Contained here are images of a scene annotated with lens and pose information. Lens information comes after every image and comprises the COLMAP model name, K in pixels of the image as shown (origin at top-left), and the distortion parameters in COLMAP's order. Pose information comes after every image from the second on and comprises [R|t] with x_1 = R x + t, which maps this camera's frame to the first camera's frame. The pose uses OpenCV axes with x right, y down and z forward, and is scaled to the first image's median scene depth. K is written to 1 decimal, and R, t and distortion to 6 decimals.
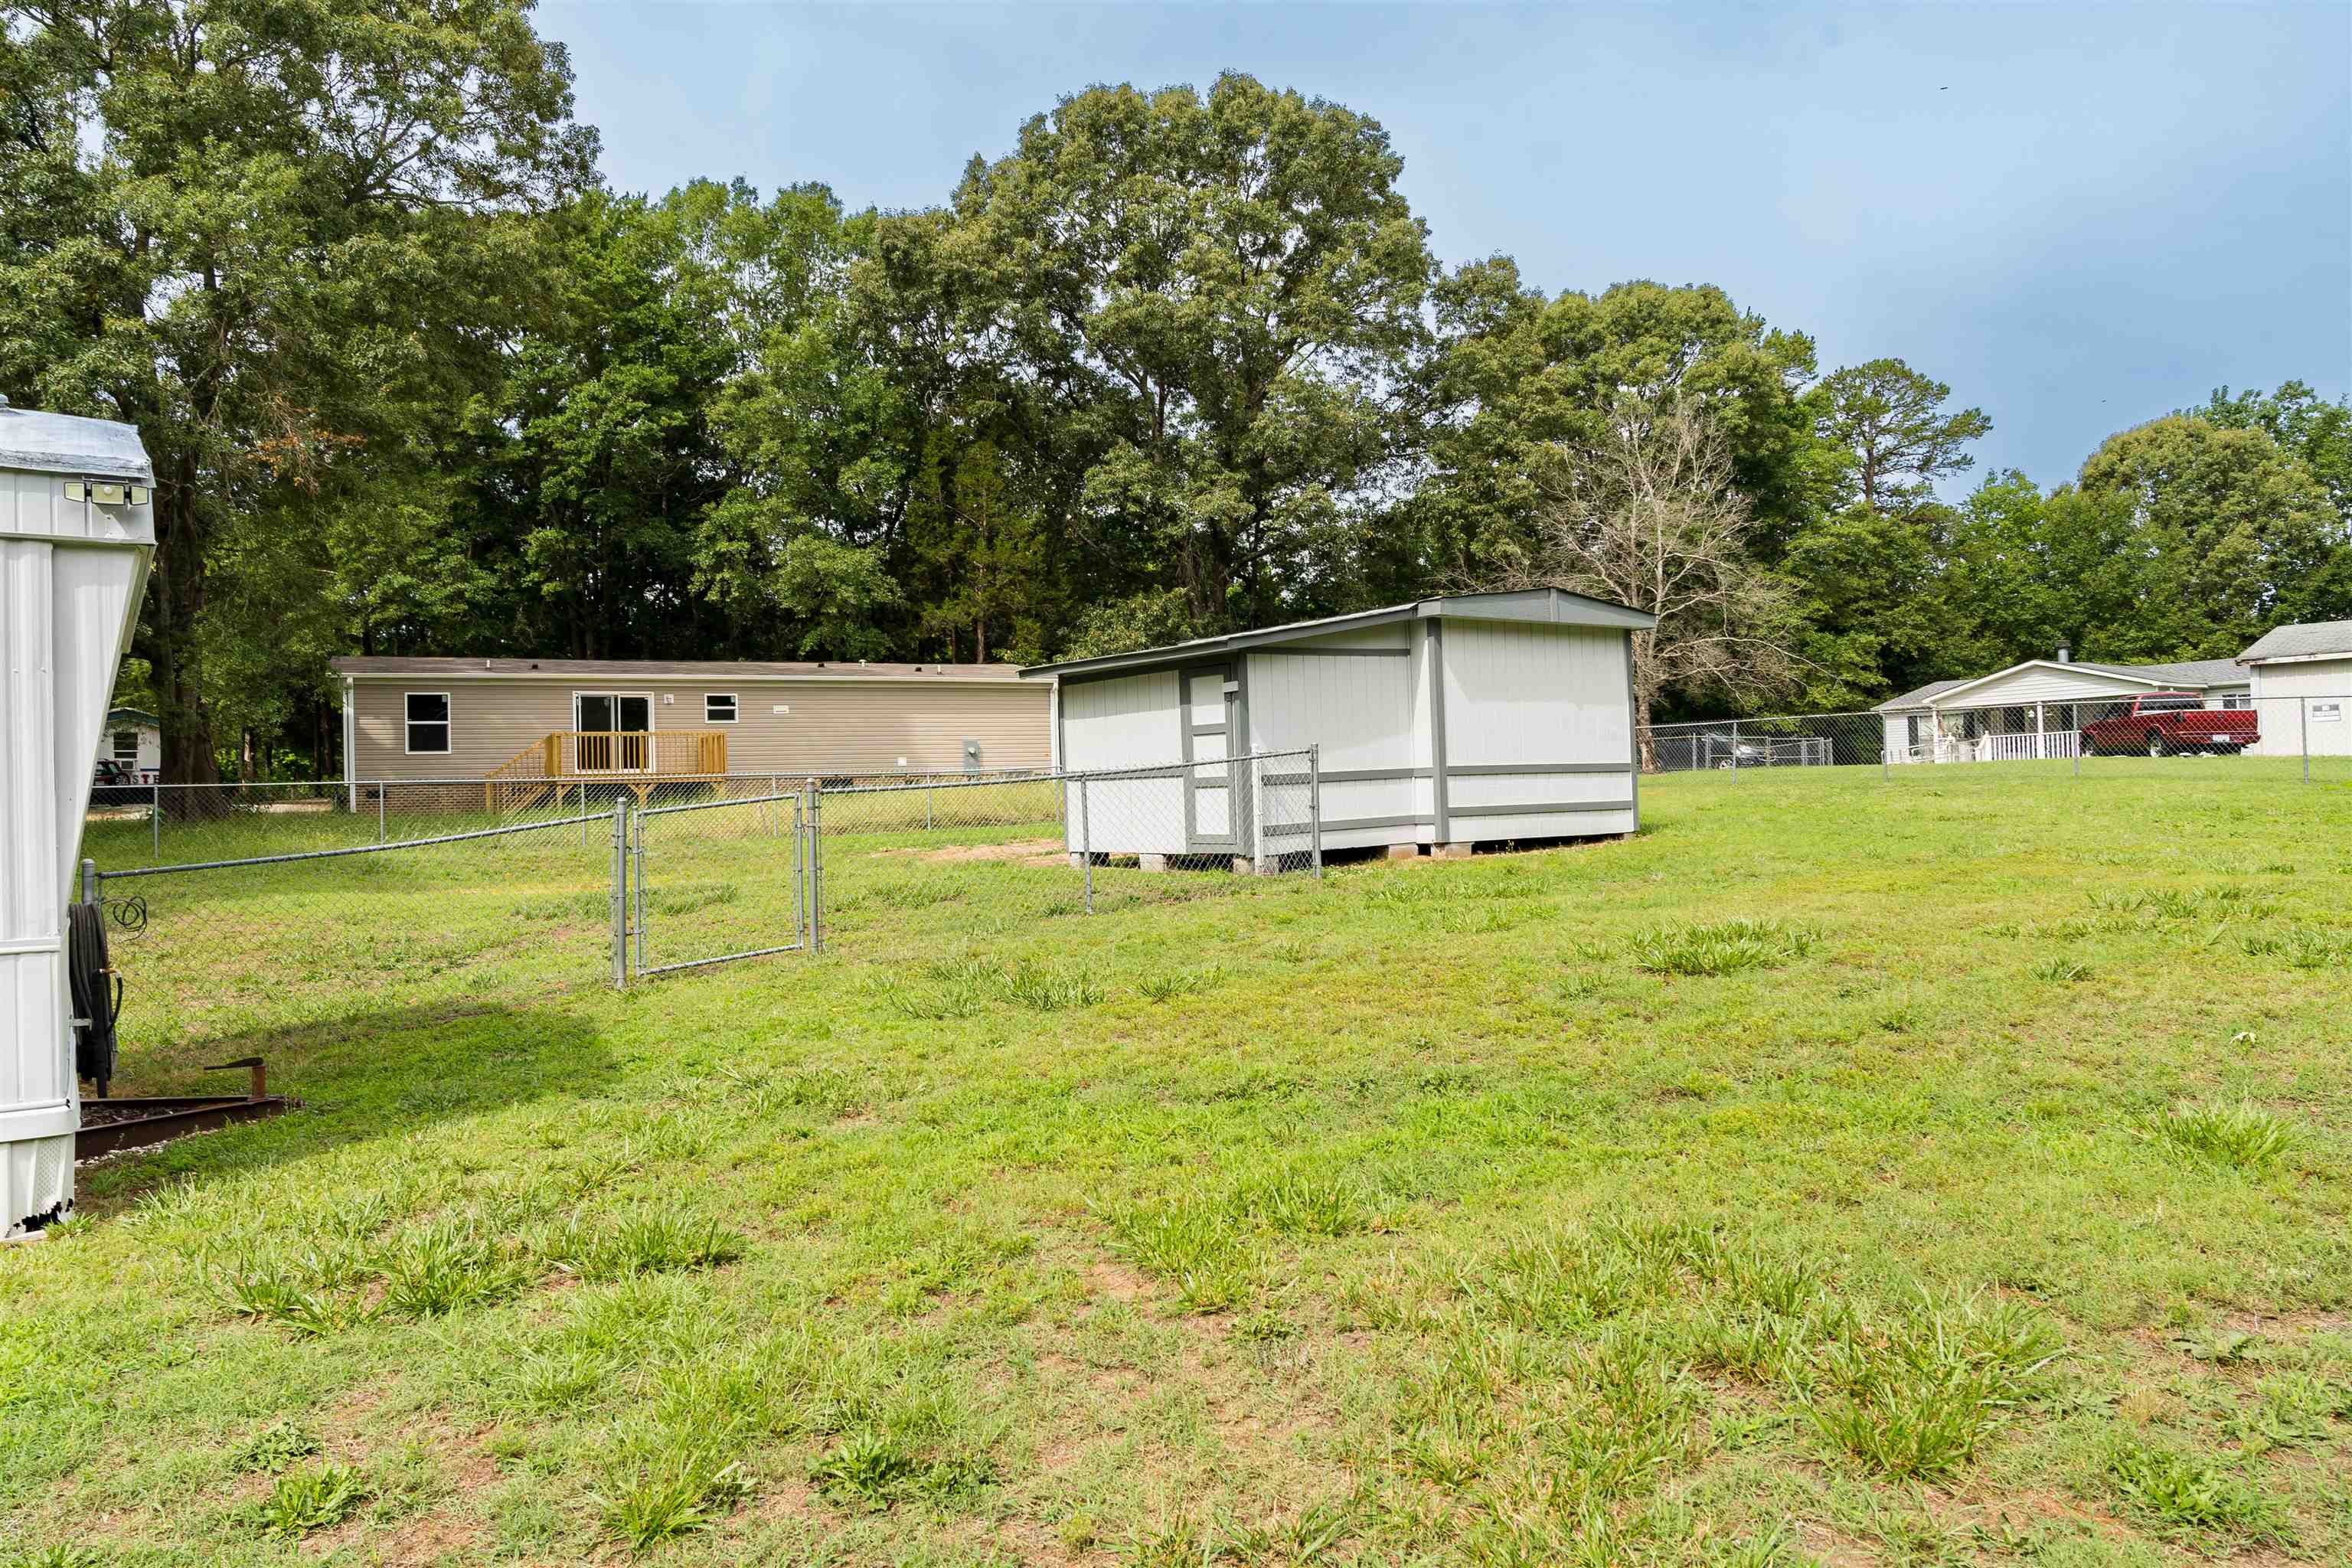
lens RADIAL K [[1640.6, 0, 1176.0], [0, 1640.6, 784.0], [0, 0, 1]] dist [-0.032380, 0.032035]
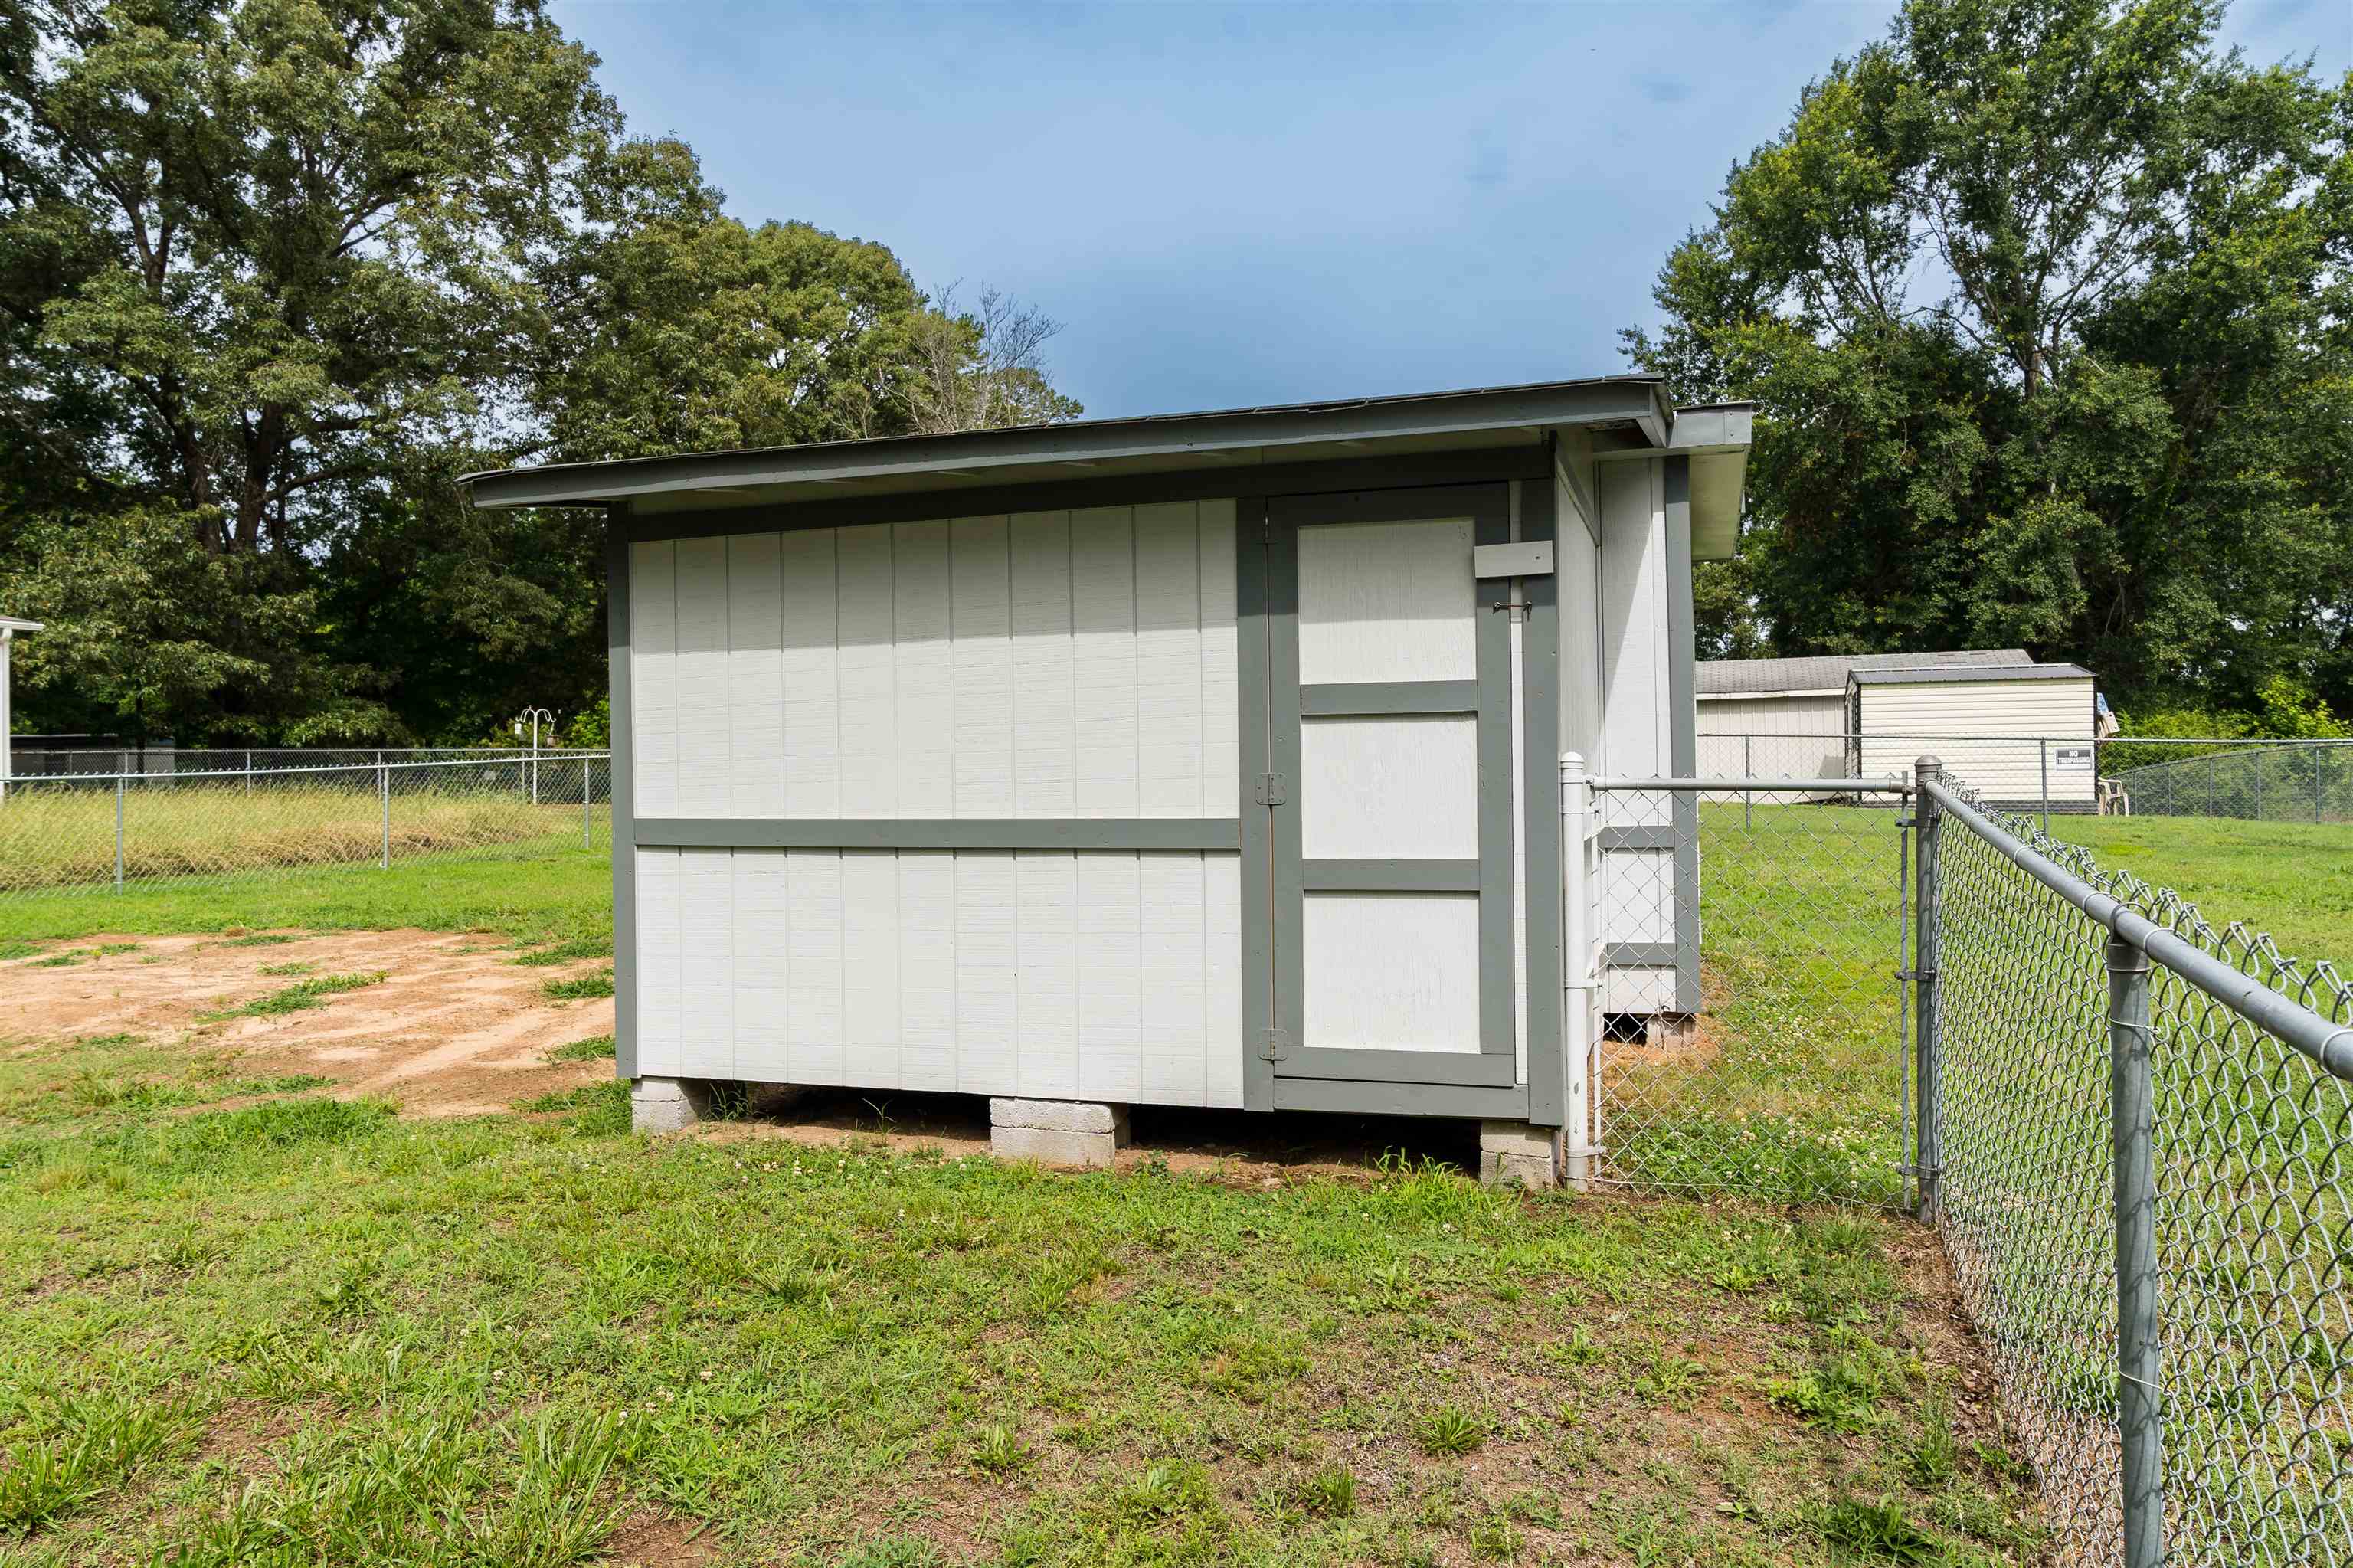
lens RADIAL K [[1641.4, 0, 1176.5], [0, 1641.4, 784.0], [0, 0, 1]] dist [-0.032380, 0.032035]
pose [[0.816054, 0.024856, 0.577441, -0.055854], [-0.019091, 0.999689, -0.016052, -0.003743], [-0.577660, 0.002075, 0.816275, 0.236130]]
